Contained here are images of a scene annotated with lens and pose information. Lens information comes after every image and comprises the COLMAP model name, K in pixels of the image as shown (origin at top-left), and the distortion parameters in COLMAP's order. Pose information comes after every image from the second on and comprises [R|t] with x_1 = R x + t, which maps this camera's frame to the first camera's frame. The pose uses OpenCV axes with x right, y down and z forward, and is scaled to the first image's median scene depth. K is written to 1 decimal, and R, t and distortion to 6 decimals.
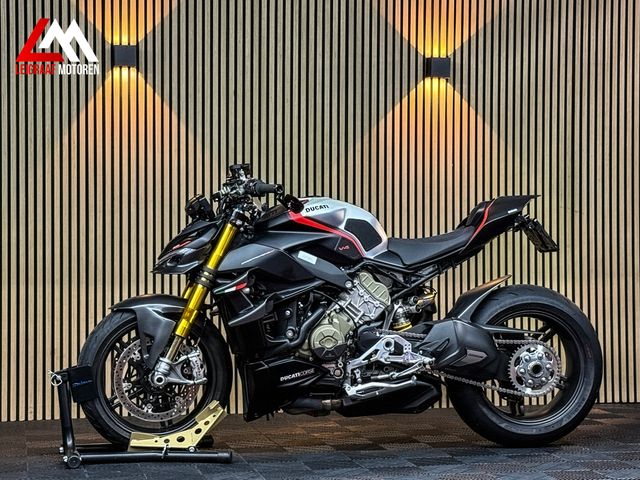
lens RADIAL K [[1377.0, 0, 323.6], [0, 1377.0, 240.7], [0, 0, 1]] dist [0.138727, 0.000000]
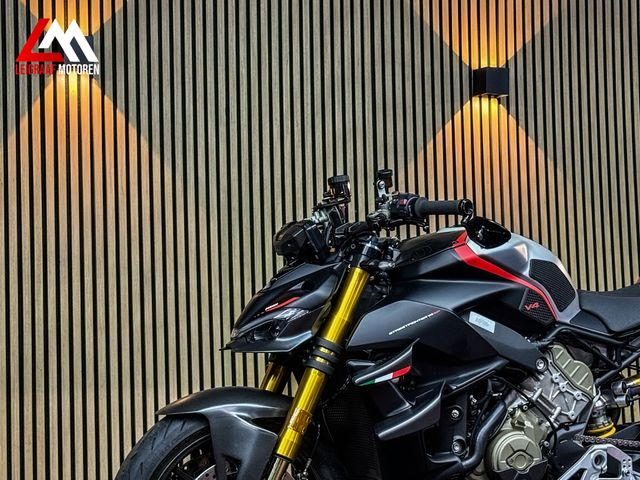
lens RADIAL K [[1377.0, 0, 314.7], [0, 1377.0, 258.6], [0, 0, 1]] dist [0.138727, 0.000000]
pose [[0.983362, -0.012075, 0.181256, -0.188716], [0.025552, 0.997062, -0.072207, 0.025602], [-0.179851, 0.075638, 0.980782, 0.386676]]
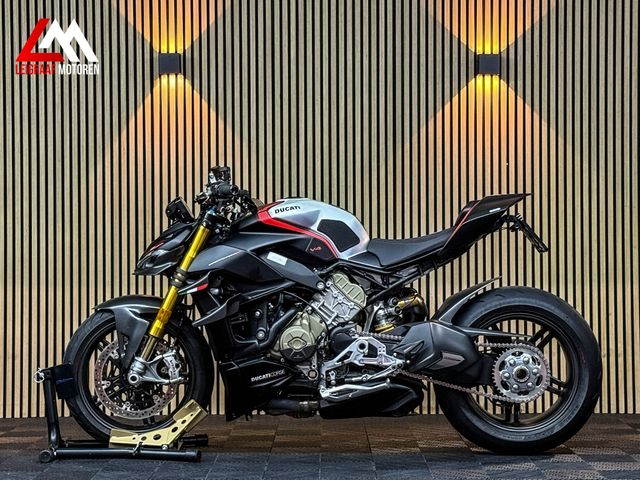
lens RADIAL K [[1389.6, 0, 306.7], [0, 1389.6, 231.0], [0, 0, 1]] dist [0.155587, 0.000000]
pose [[0.977430, -0.007099, -0.211141, 0.213691], [0.004893, 0.999928, -0.010970, 0.003113], [0.211203, 0.009689, 0.977394, 0.013989]]
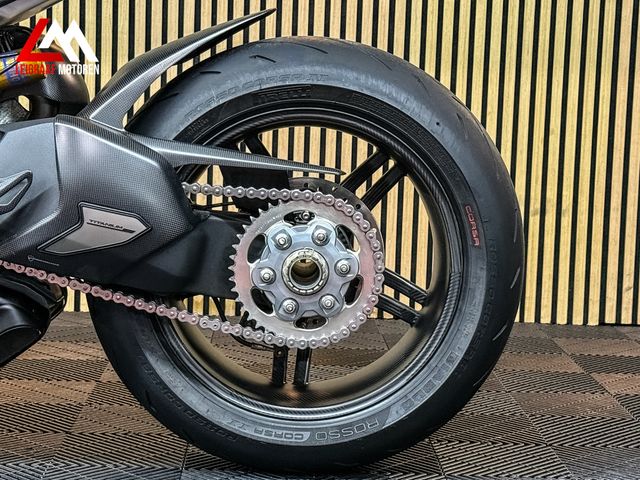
lens RADIAL K [[1377.0, 0, 316.3], [0, 1377.0, 239.4], [0, 0, 1]] dist [0.138727, 0.000000]
pose [[0.984935, 0.052613, -0.164725, 0.214329], [-0.033964, 0.992894, 0.114055, 0.044034], [0.169555, -0.106742, 0.979723, 0.653388]]
